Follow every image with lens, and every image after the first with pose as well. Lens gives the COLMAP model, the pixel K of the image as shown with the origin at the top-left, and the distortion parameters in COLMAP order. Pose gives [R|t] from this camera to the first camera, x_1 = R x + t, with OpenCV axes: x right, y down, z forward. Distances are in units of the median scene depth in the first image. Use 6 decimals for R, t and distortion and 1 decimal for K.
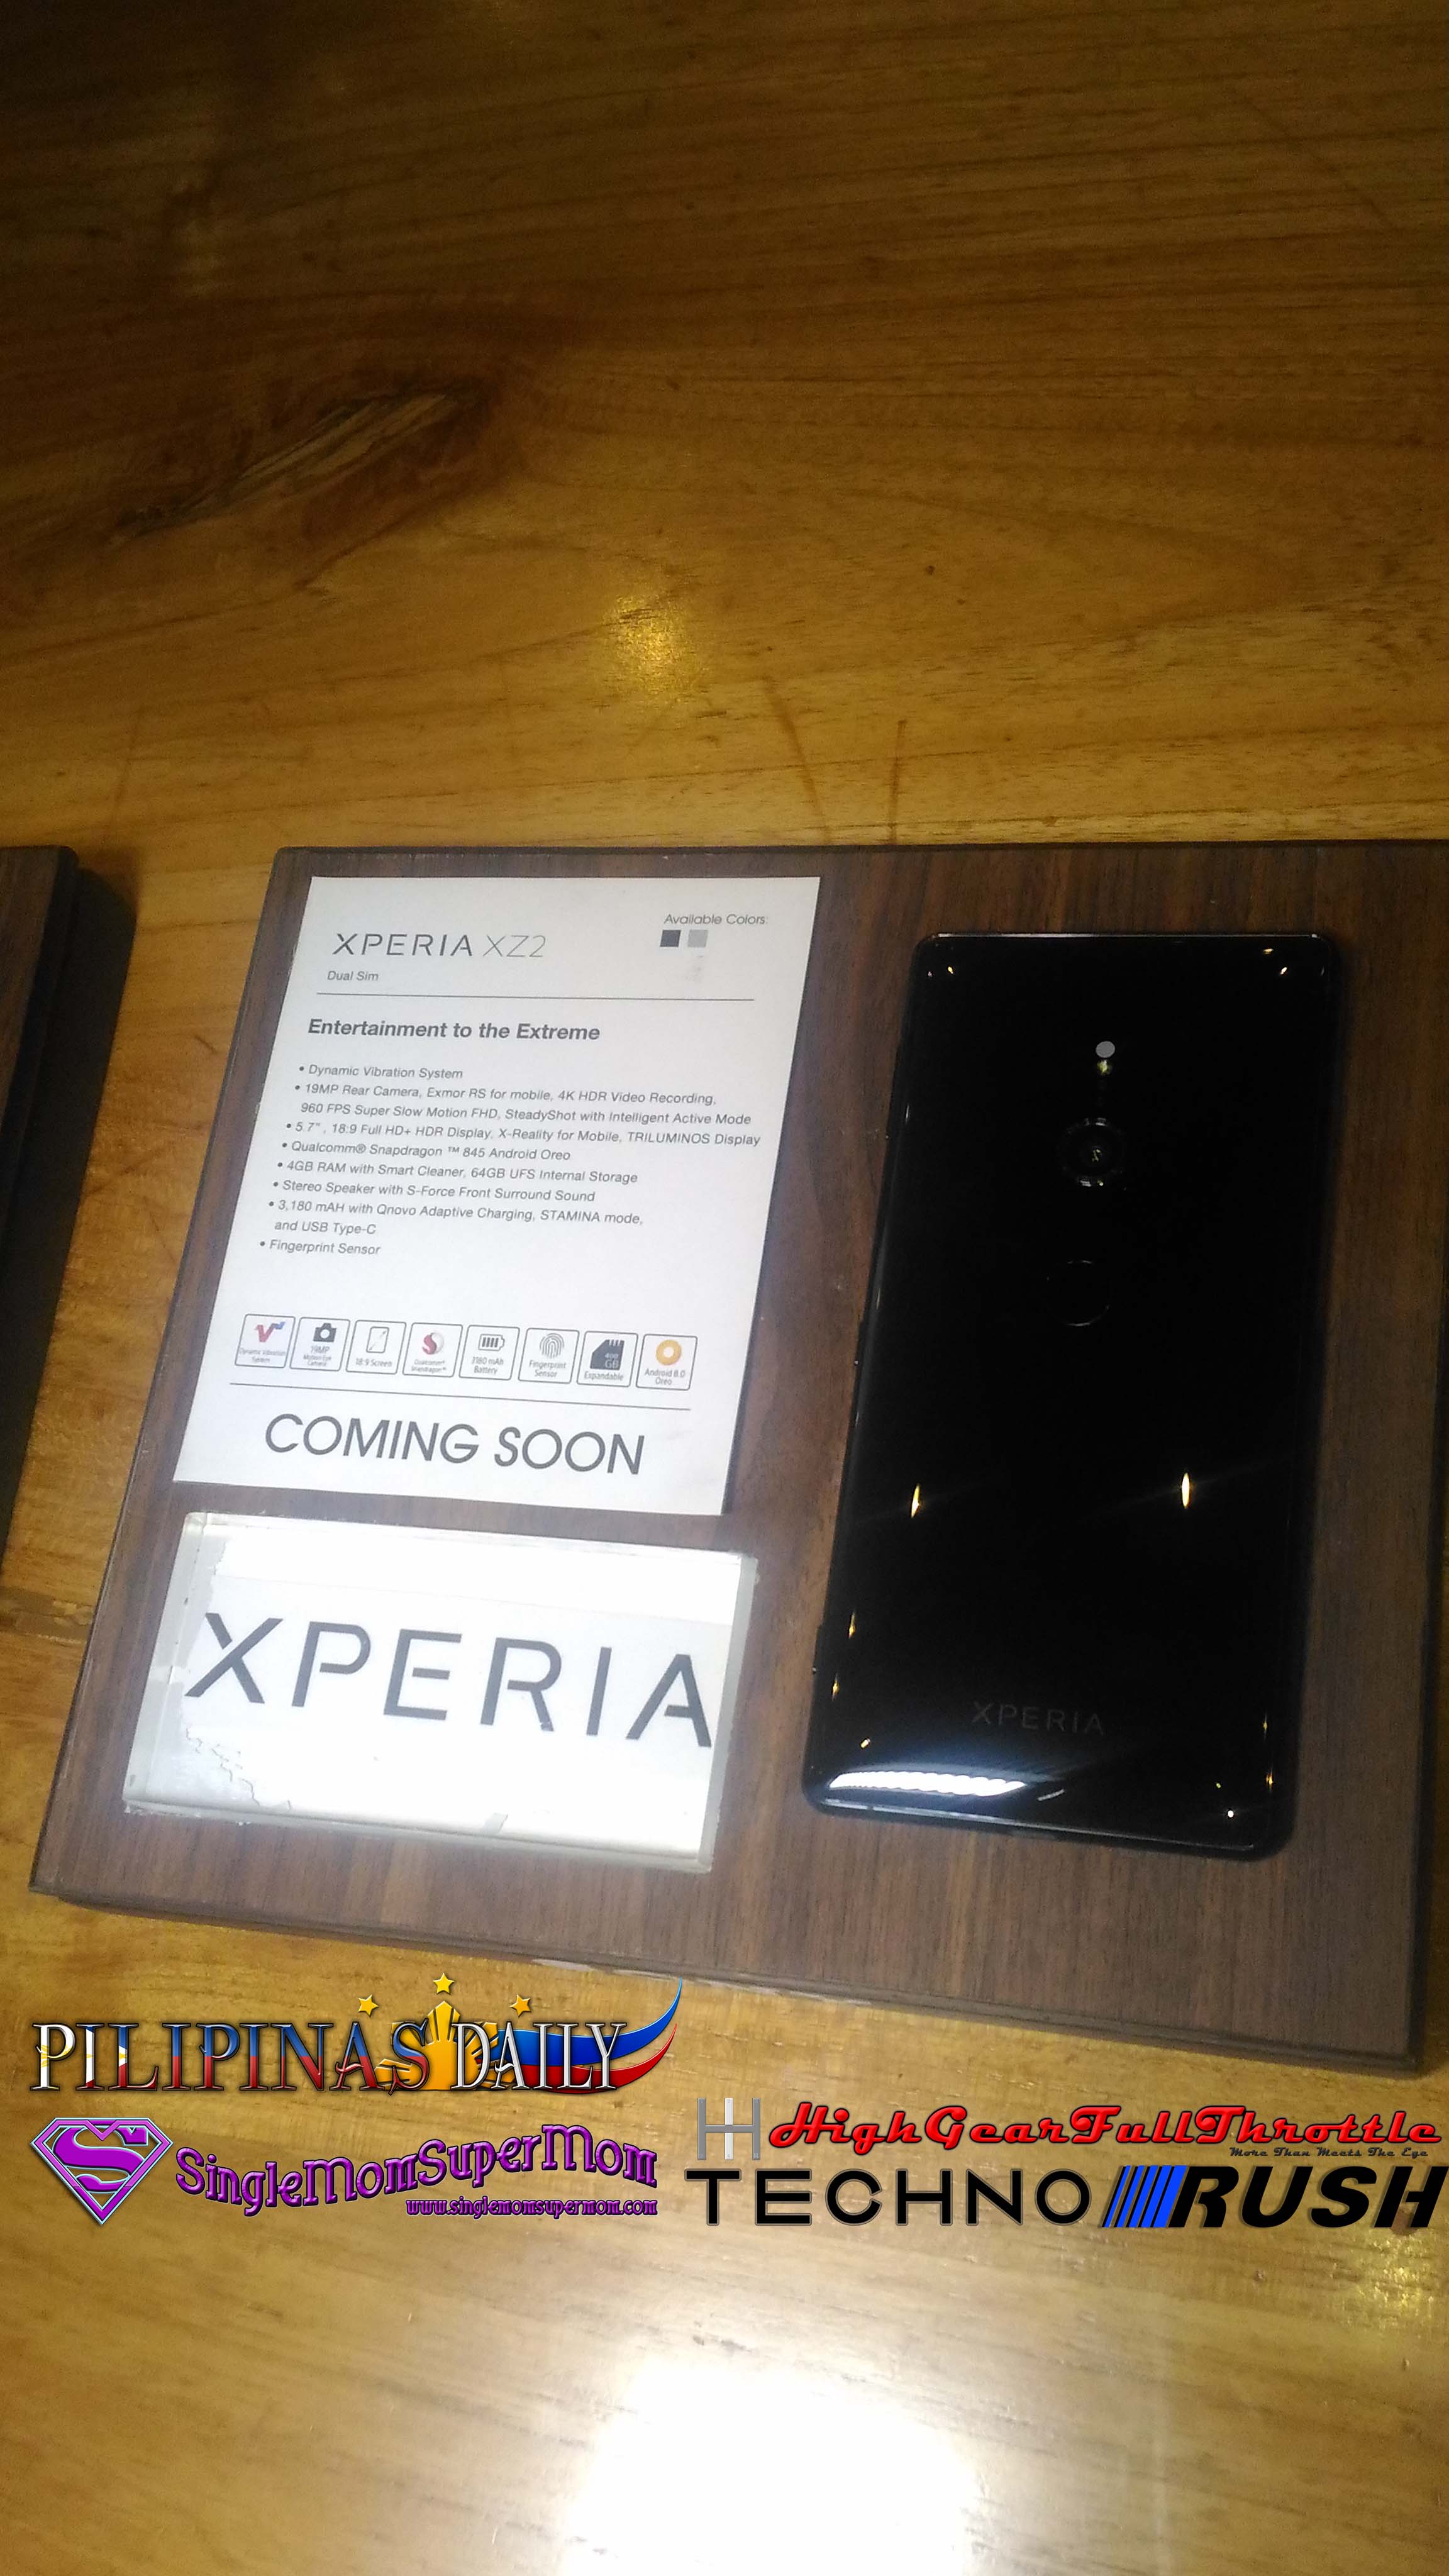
lens RADIAL K [[2436.3, 0, 724.5], [0, 2436.3, 1288.0], [0, 0, 1]] dist [0.090911, -0.265765]
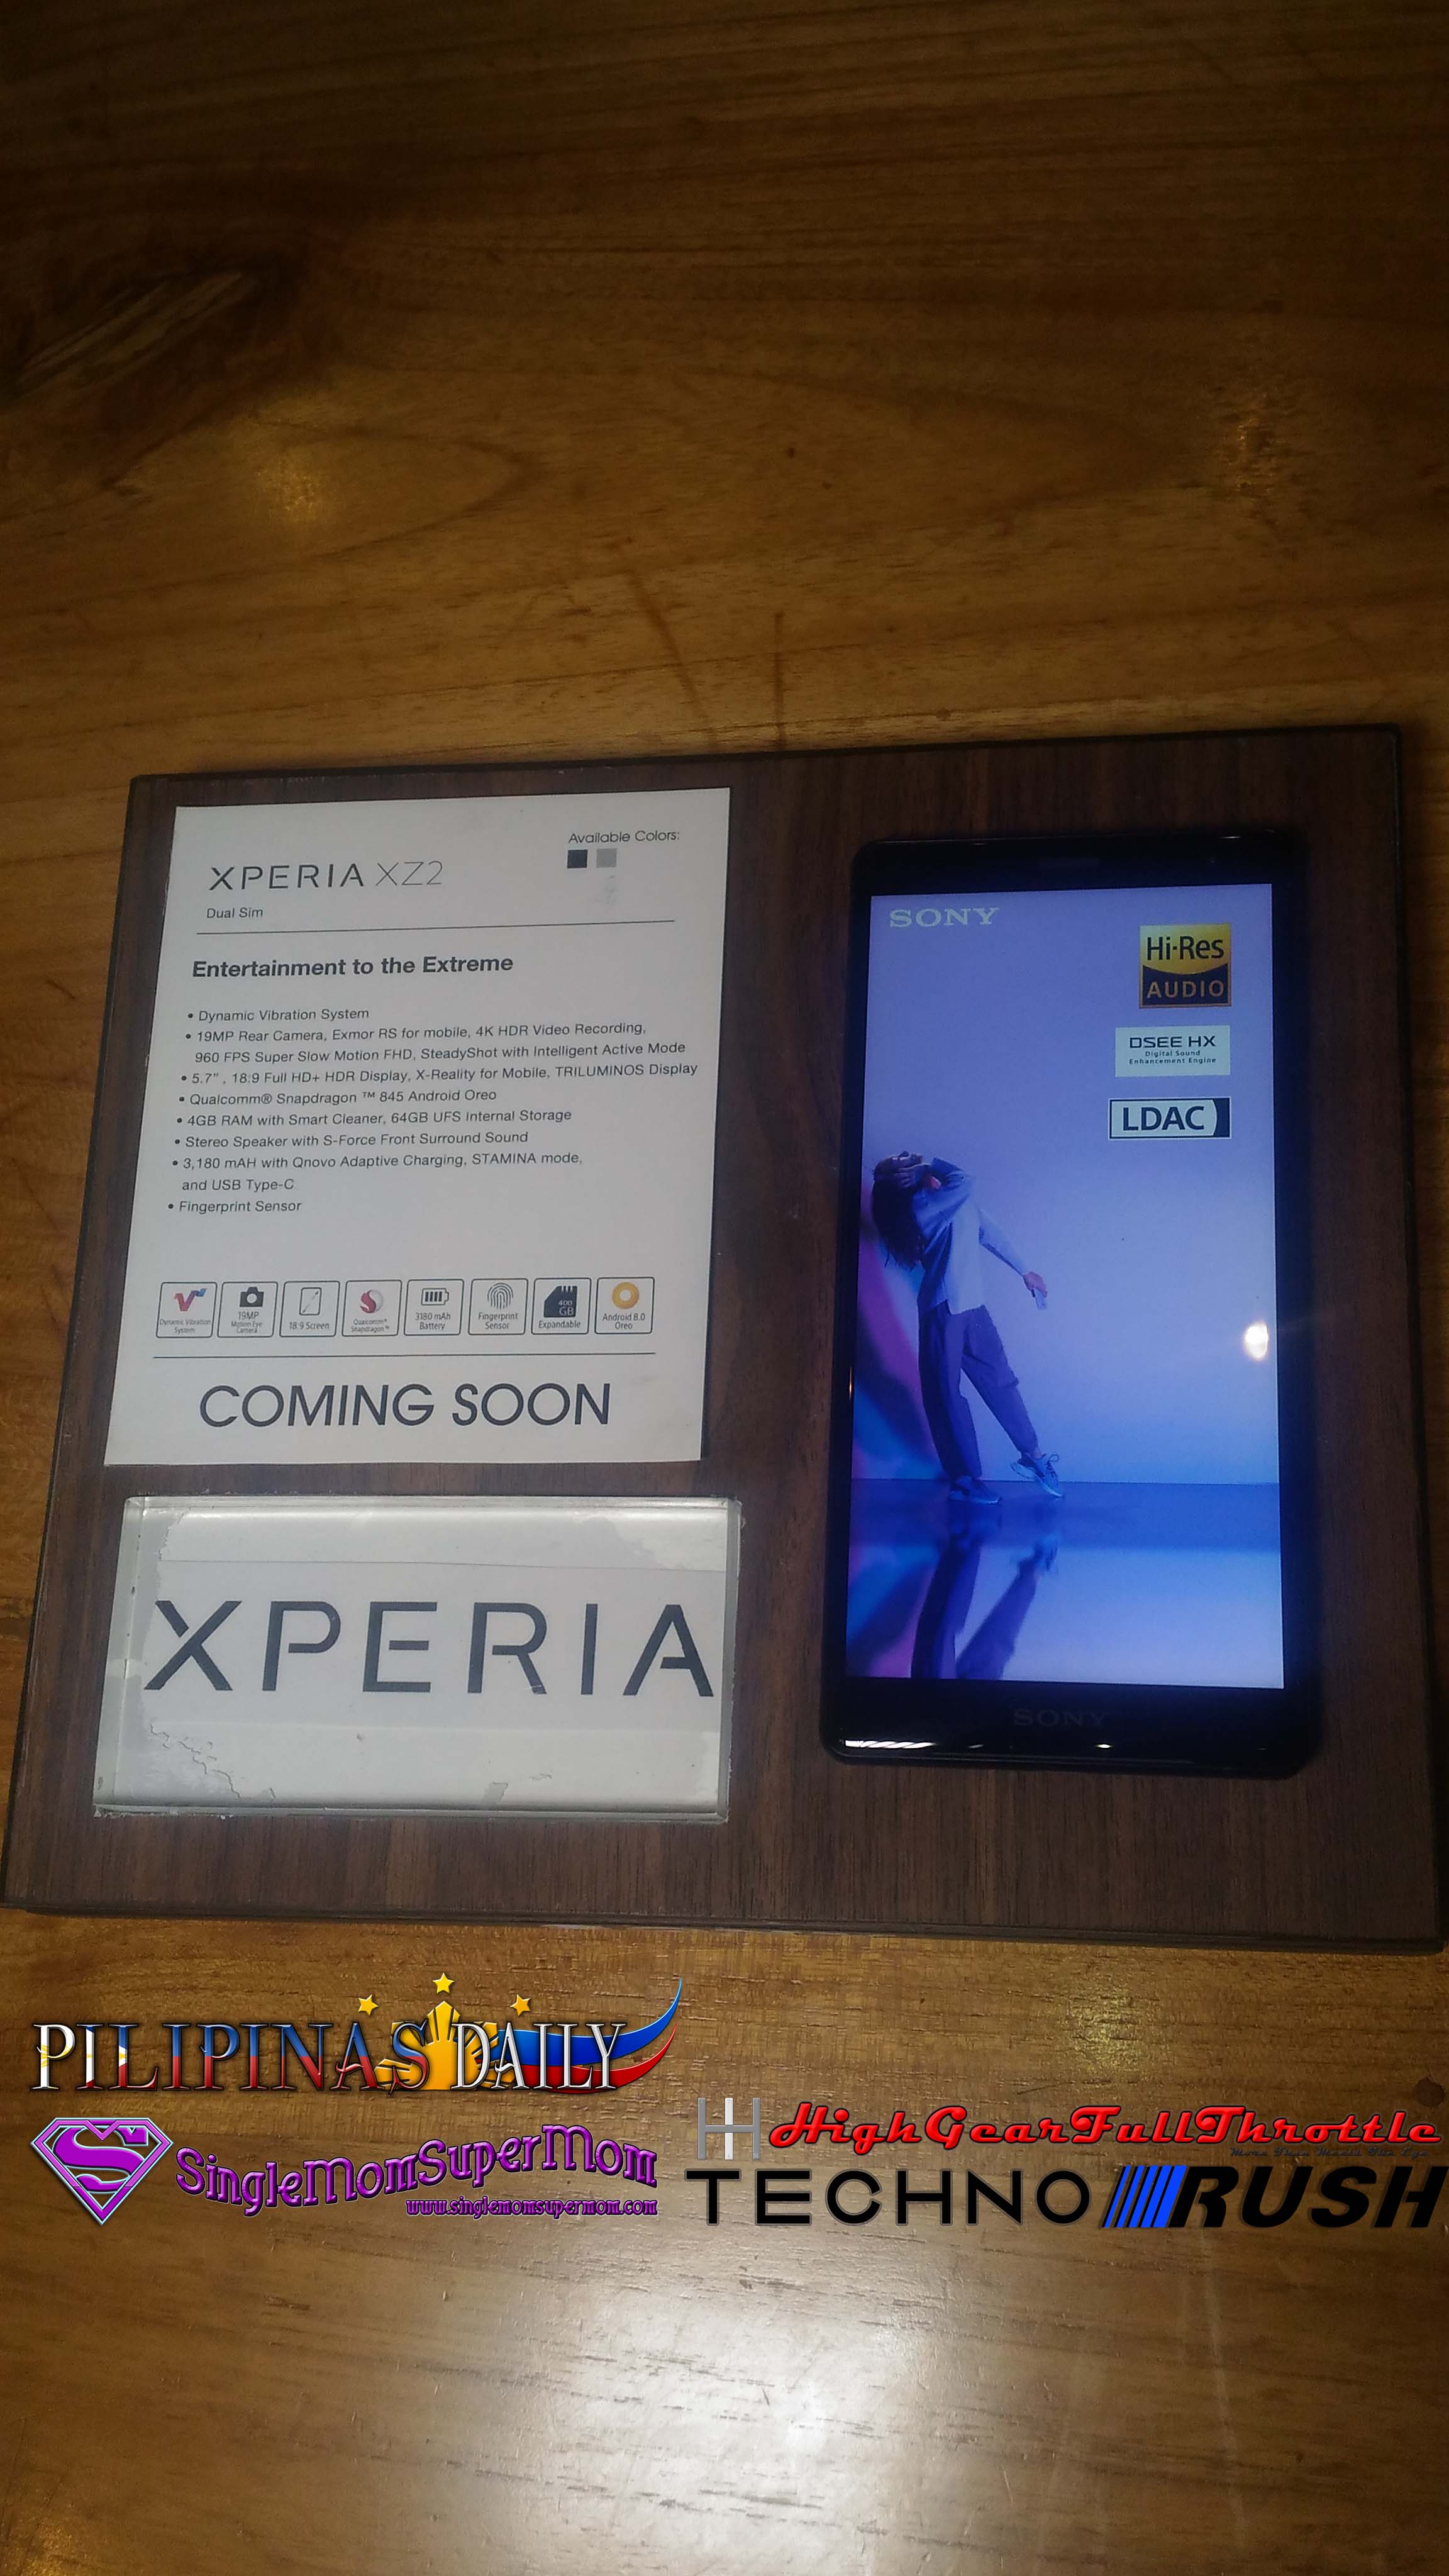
lens RADIAL K [[2436.3, 0, 724.5], [0, 2436.3, 1288.0], [0, 0, 1]] dist [0.090911, -0.265765]
pose [[0.988779, -0.074115, 0.129703, -0.102707], [0.065444, 0.995406, 0.069889, -0.039035], [-0.134287, -0.060617, 0.989087, 0.032464]]
